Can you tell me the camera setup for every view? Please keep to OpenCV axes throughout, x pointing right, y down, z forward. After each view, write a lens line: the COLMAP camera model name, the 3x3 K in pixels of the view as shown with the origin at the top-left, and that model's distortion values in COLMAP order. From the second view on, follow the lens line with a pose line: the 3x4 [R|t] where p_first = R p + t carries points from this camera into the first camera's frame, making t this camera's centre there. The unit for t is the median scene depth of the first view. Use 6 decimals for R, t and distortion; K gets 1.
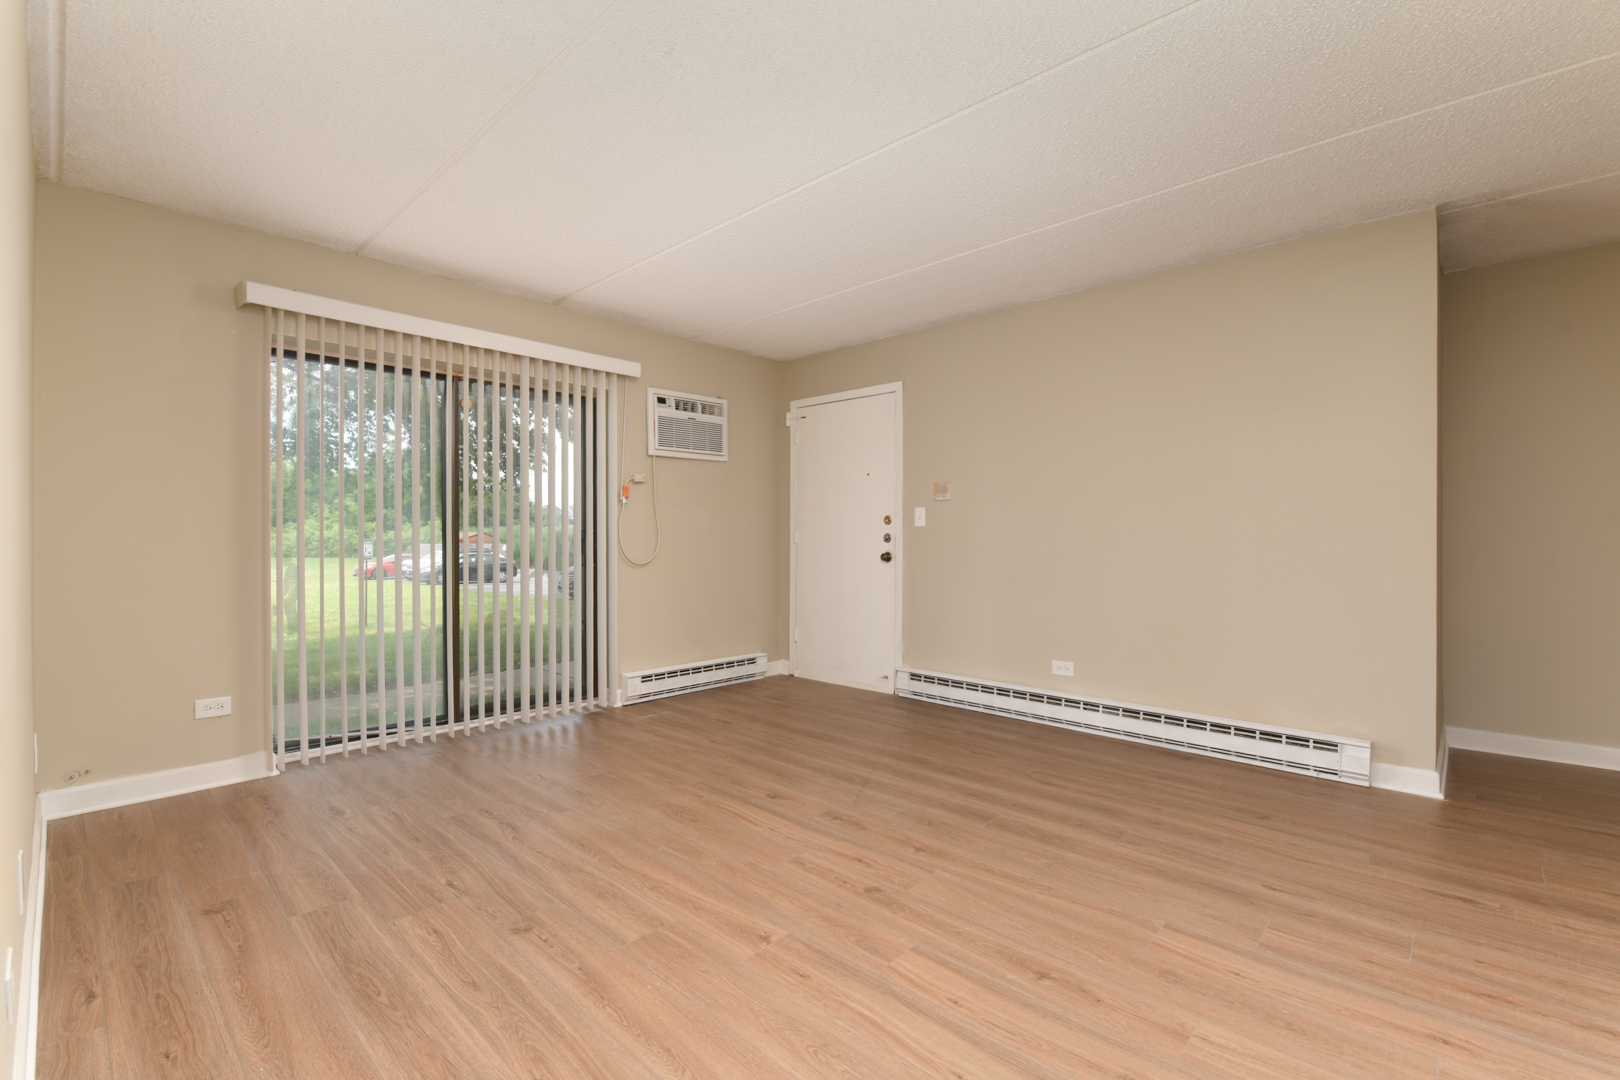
lens RADIAL K [[706.0, 0, 814.9], [0, 706.0, 533.4], [0, 0, 1]] dist [0.004472, -0.005019]
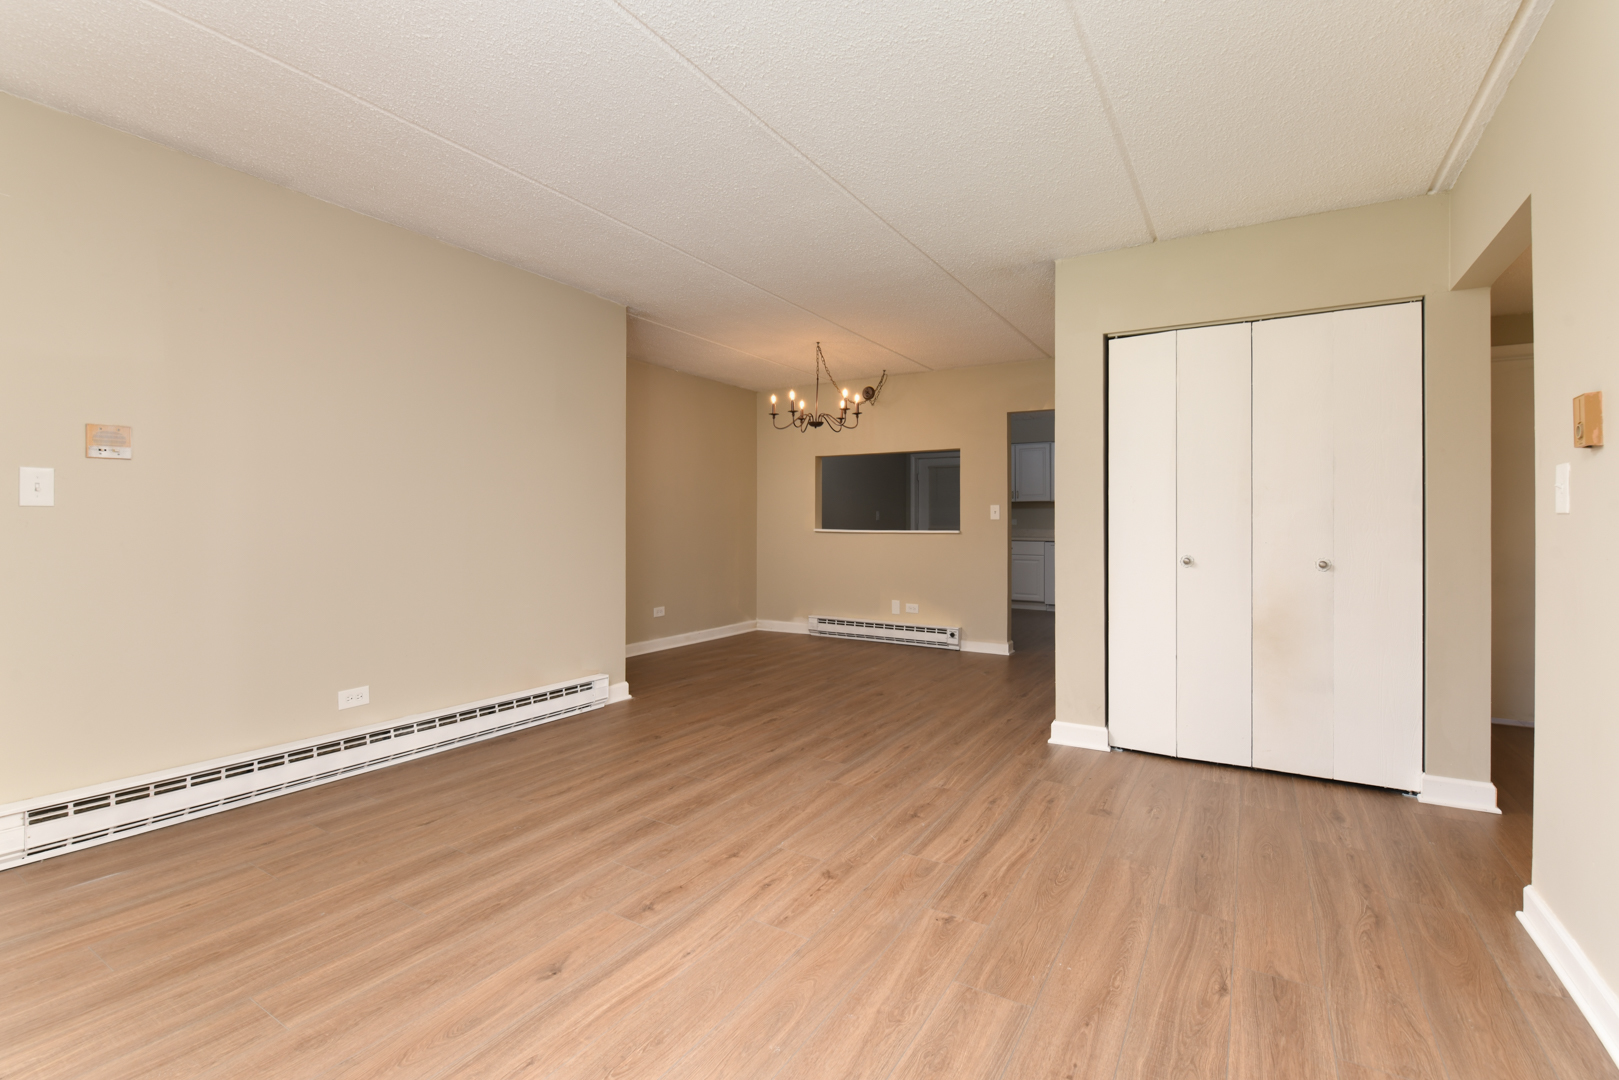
lens RADIAL K [[705.6, 0, 801.8], [0, 705.6, 535.0], [0, 0, 1]] dist [0.004472, -0.005019]
pose [[-0.179697, -0.017274, 0.983570, -0.725314], [-0.008417, 0.999836, 0.016022, -0.004359], [-0.983686, -0.005399, -0.179813, 0.975004]]
